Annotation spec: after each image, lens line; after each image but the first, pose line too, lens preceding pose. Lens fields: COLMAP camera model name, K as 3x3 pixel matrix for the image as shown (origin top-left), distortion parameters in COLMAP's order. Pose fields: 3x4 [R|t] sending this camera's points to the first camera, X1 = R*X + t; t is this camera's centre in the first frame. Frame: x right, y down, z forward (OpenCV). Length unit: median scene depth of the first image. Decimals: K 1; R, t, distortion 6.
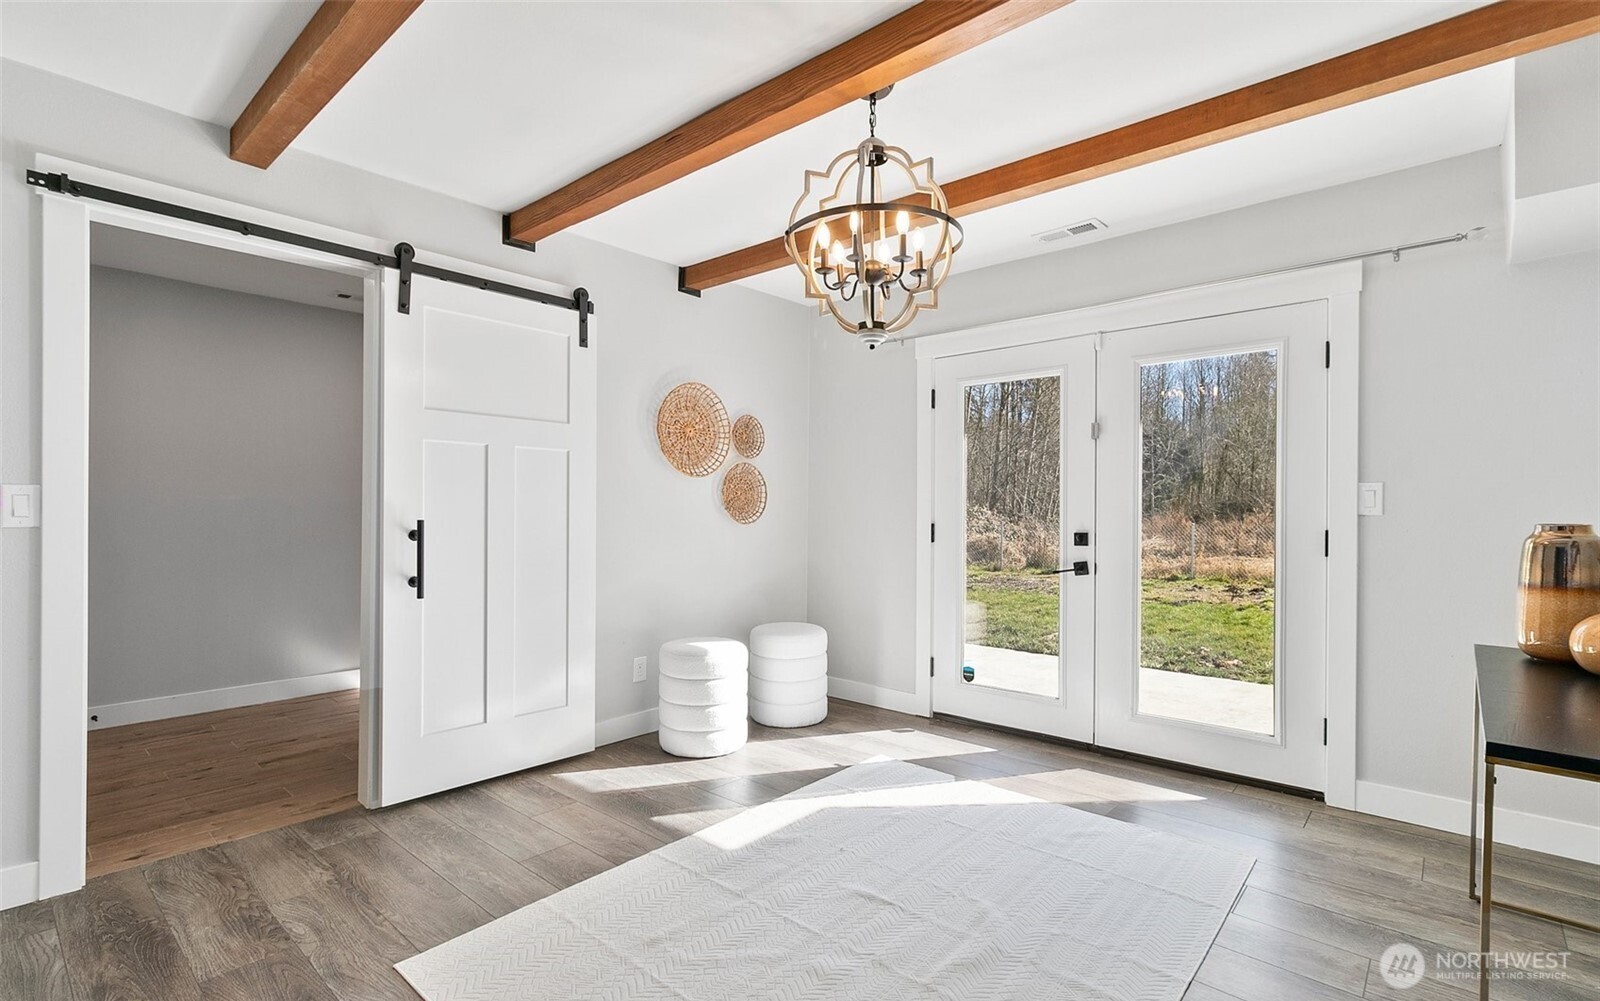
lens RADIAL K [[737.2, 0, 798.4], [0, 737.2, 507.0], [0, 0, 1]] dist [-0.001437, 0.000067]
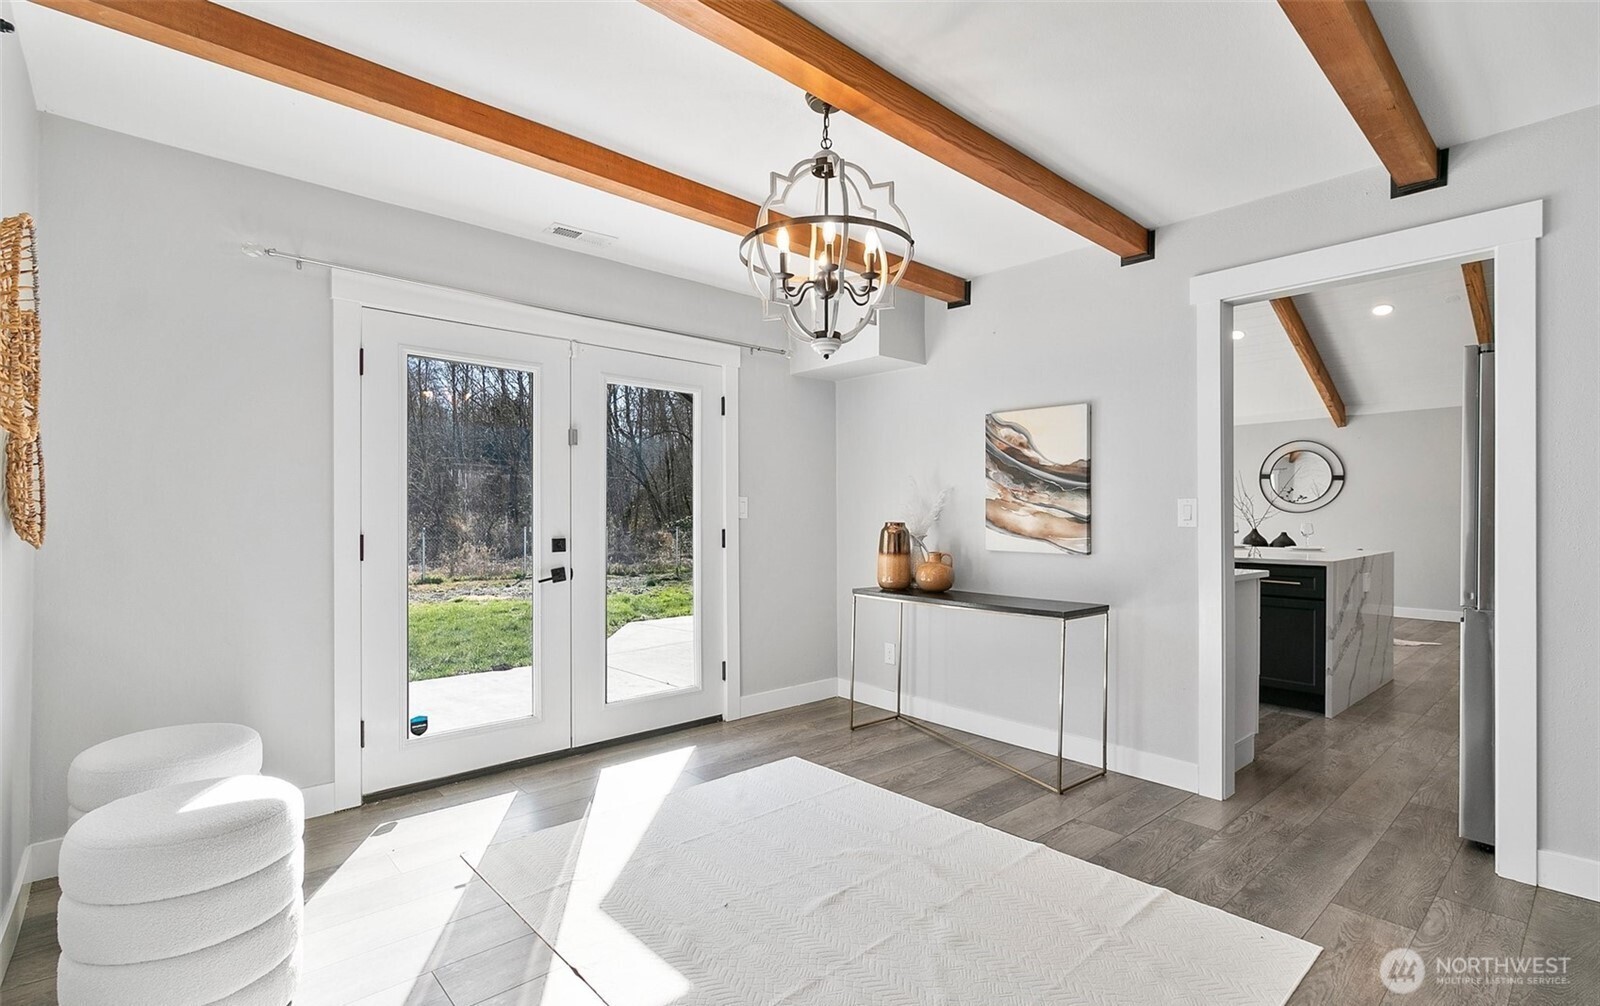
lens RADIAL K [[737.2, 0, 797.7], [0, 737.2, 508.5], [0, 0, 1]] dist [-0.001437, 0.000067]
pose [[0.114934, 0.003776, 0.993366, -0.567299], [-0.003503, 0.999988, -0.003396, -0.003393], [-0.993367, -0.003090, 0.114946, 0.577540]]
